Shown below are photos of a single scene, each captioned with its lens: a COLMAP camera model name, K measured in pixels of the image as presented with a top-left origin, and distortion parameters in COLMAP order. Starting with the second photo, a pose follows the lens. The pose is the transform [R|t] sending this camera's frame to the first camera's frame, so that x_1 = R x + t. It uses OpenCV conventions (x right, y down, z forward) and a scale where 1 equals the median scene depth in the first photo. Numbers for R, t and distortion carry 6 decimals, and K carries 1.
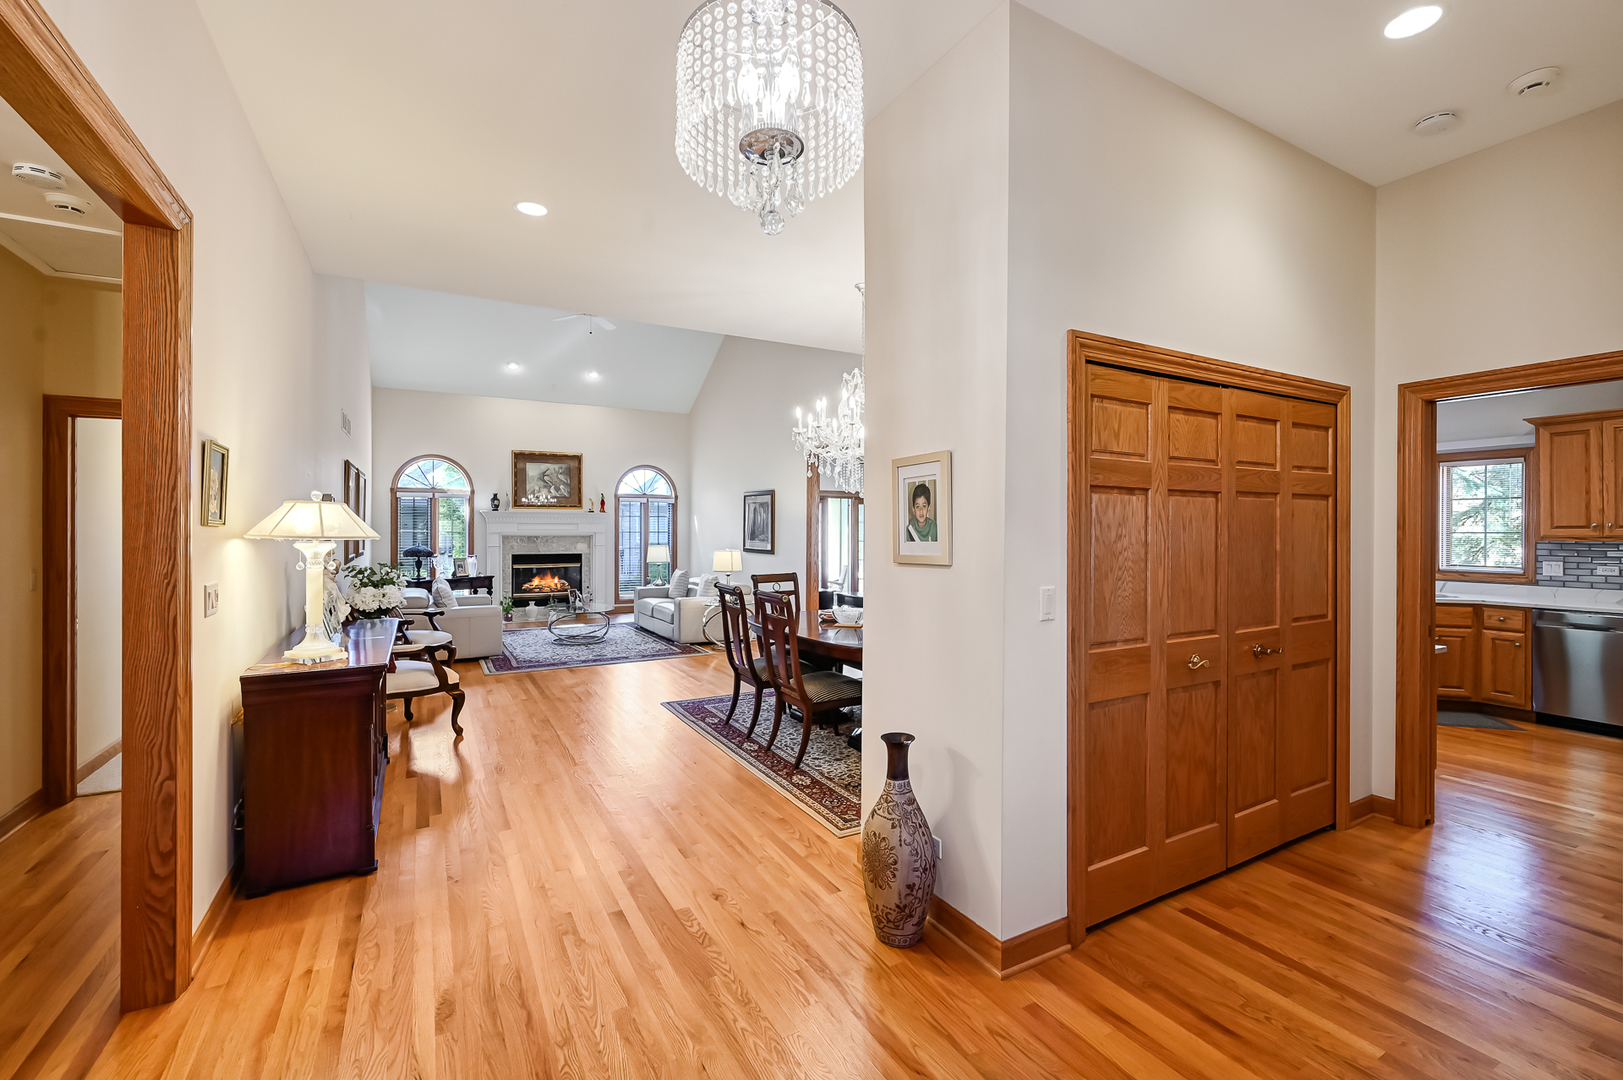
lens RADIAL K [[679.8, 0, 811.5], [0, 679.8, 540.0], [0, 0, 1]] dist [-0.001002, -0.000330]
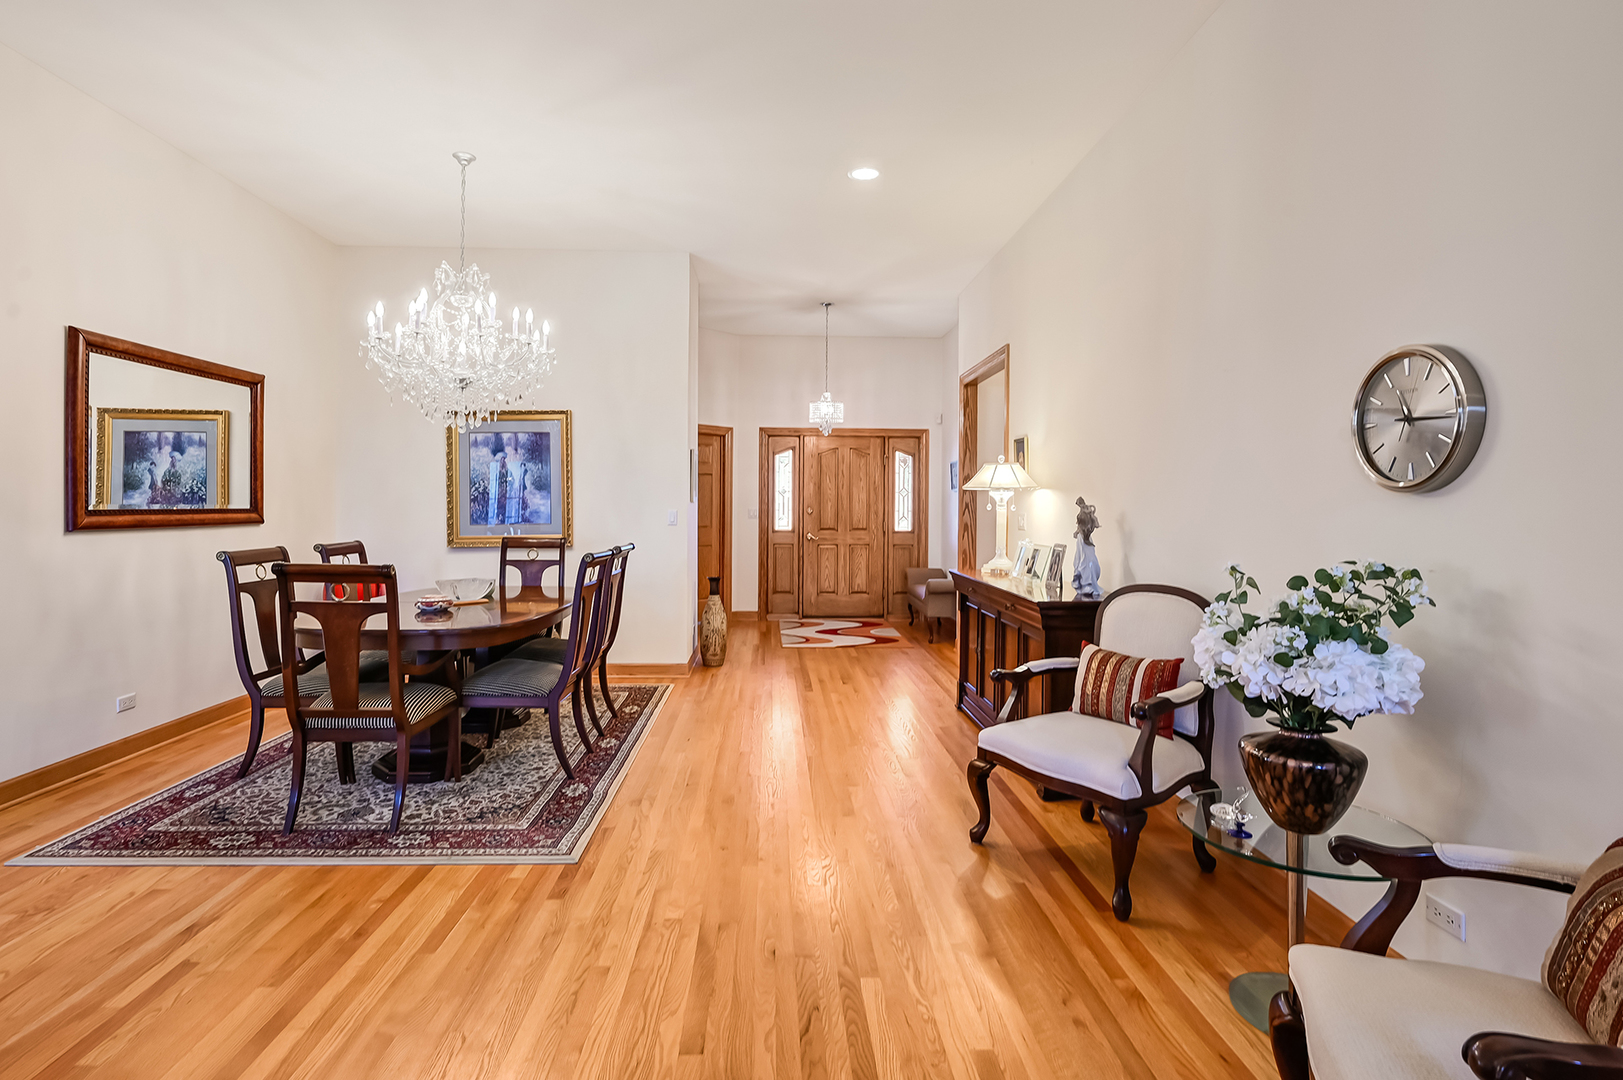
lens RADIAL K [[823.0, 0, 811.5], [0, 823.0, 540.0], [0, 0, 1]] dist [-0.002730, -0.000251]
pose [[-0.895226, -0.024852, 0.444918, -0.333526], [-0.003690, 0.998823, 0.048368, 0.006424], [-0.445597, 0.041658, -0.894264, 0.799539]]
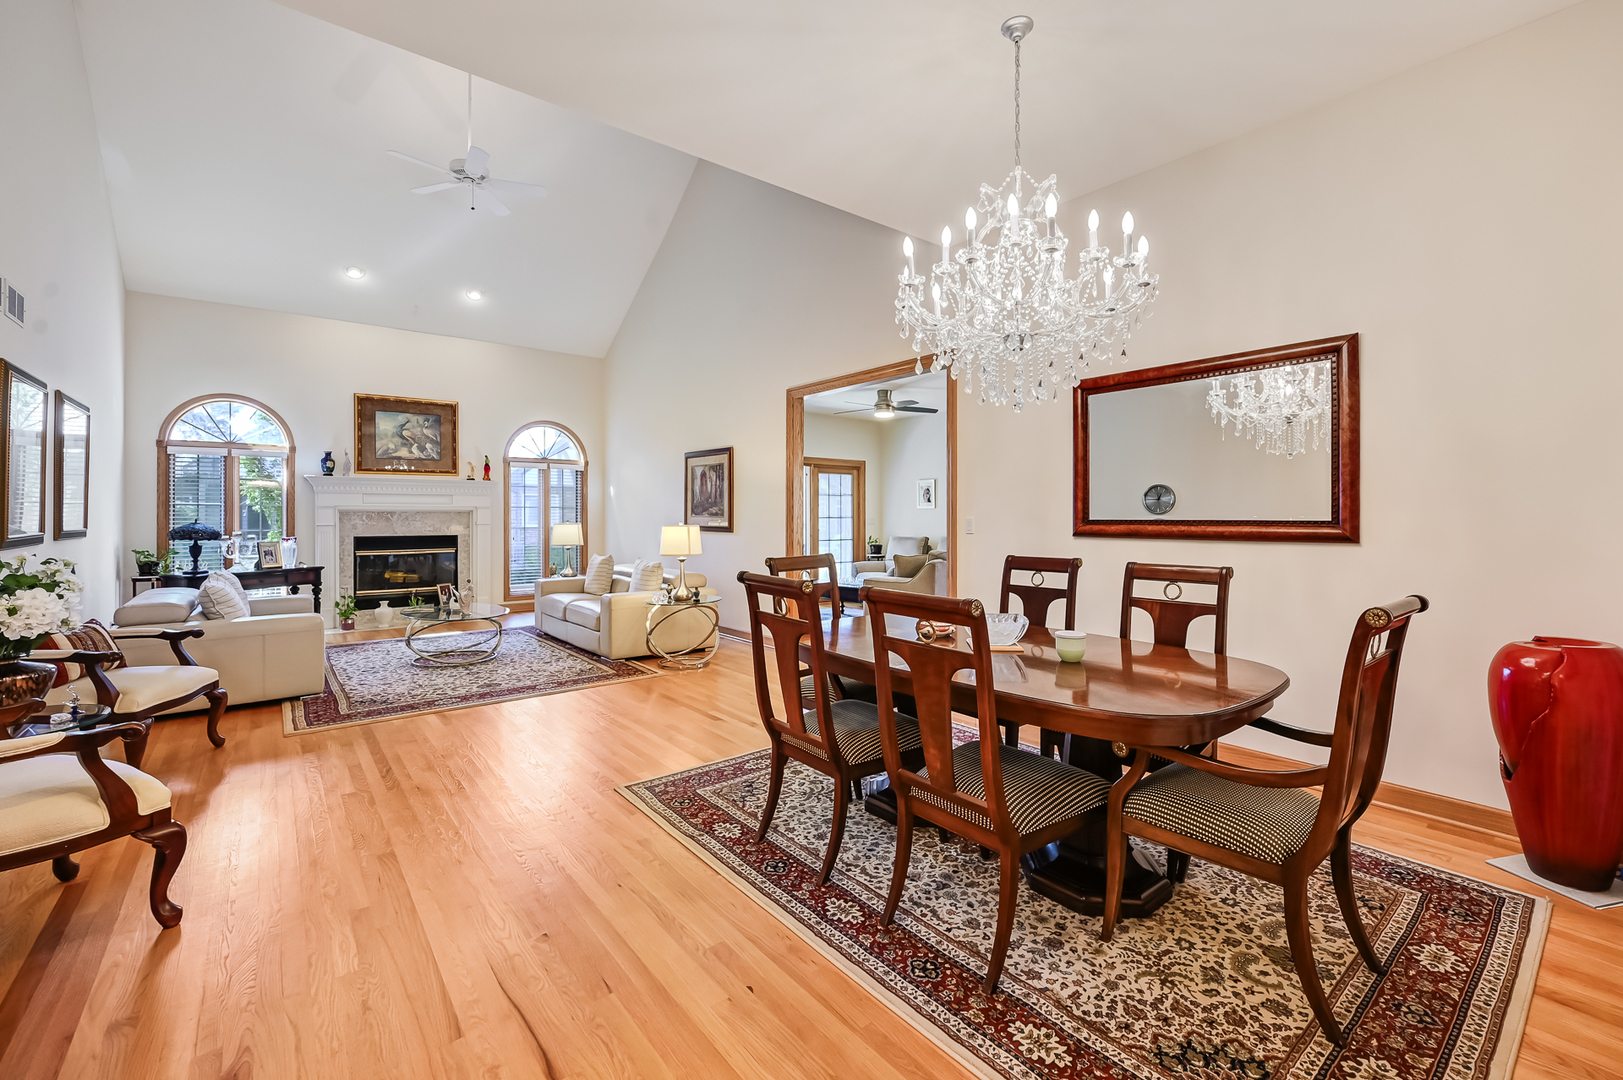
lens RADIAL K [[668.7, 0, 815.1], [0, 668.7, 521.1], [0, 0, 1]] dist [-0.002072, -0.000396]
pose [[0.985706, -0.003924, 0.168431, -0.089596], [0.005165, 0.999963, -0.006926, 0.014054], [-0.168398, 0.007696, 0.985689, 0.252876]]
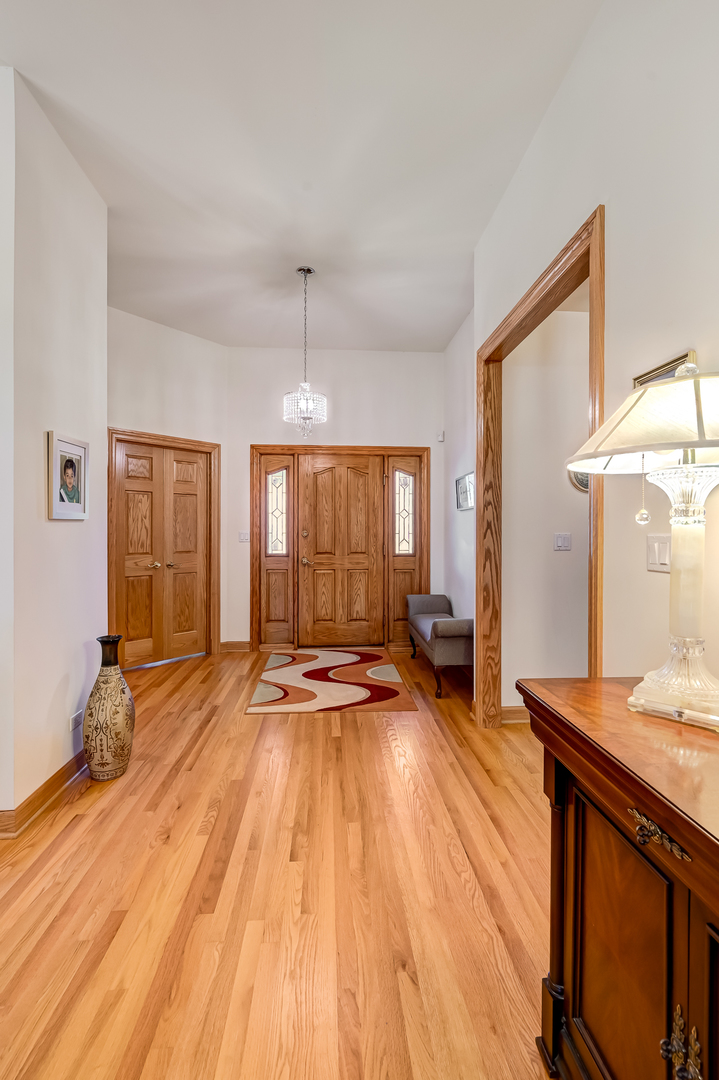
lens RADIAL K [[498.1, 0, 359.5], [0, 498.1, 540.0], [0, 0, 1]] dist [-0.000111, -0.000299]
pose [[-0.904270, -0.010840, 0.426823, -0.189054], [-0.000900, 0.999724, 0.023483, 0.012875], [-0.426960, 0.020851, -0.904030, 0.403210]]
